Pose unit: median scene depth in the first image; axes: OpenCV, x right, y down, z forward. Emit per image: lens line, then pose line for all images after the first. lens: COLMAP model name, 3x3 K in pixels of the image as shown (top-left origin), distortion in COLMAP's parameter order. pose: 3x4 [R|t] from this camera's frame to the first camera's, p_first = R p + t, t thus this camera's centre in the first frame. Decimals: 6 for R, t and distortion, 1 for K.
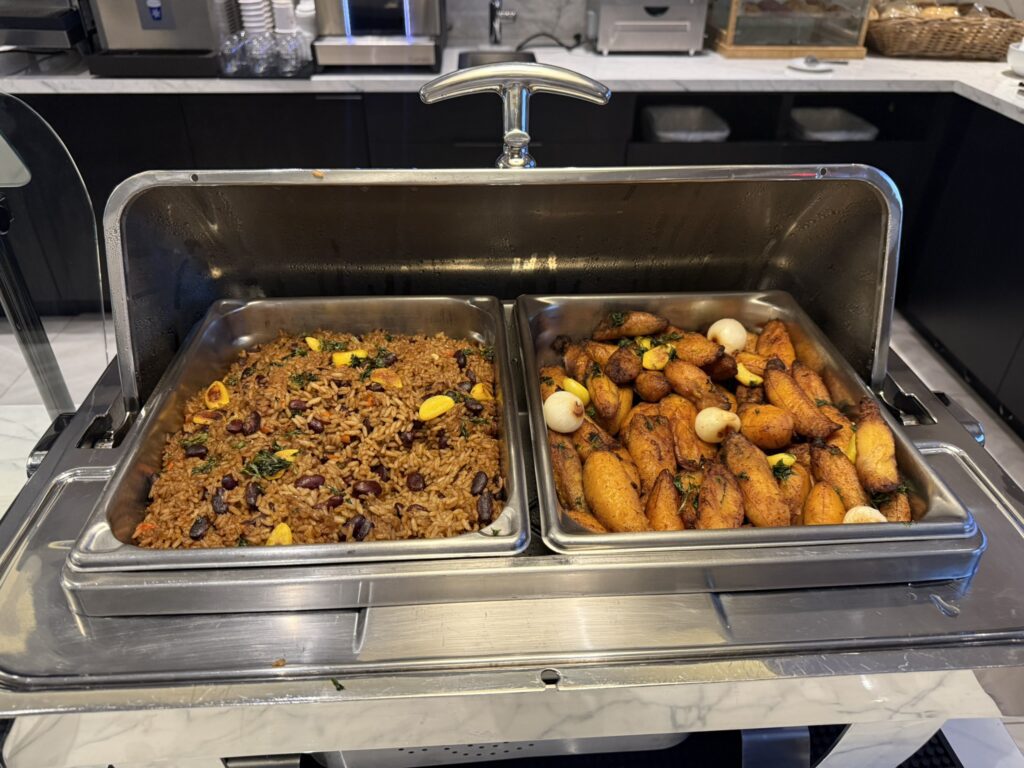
lens RADIAL K [[735.1, 0, 515.5], [0, 735.1, 383.5], [0, 0, 1]] dist [0.010706, -0.016368]
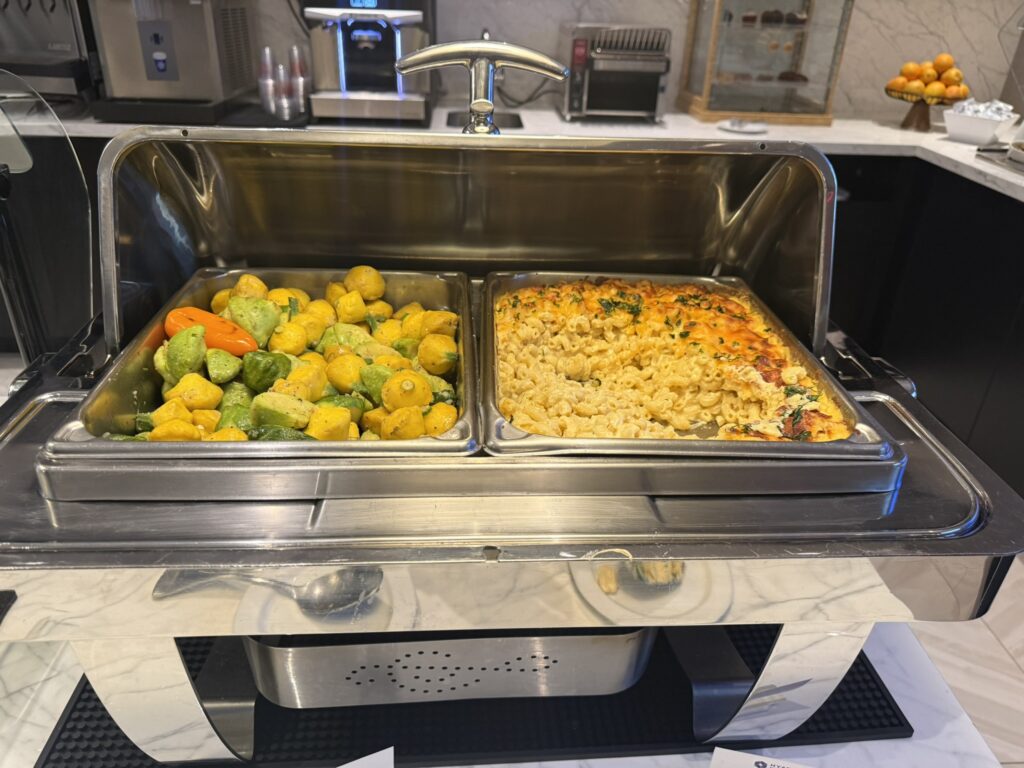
lens RADIAL K [[735.1, 0, 509.3], [0, 735.1, 381.5], [0, 0, 1]] dist [0.010706, -0.016368]
pose [[0.999710, 0.021595, 0.010682, 0.030915], [-0.020467, 0.995134, -0.096377, 0.142414], [-0.012711, 0.096131, 0.995288, -0.044386]]
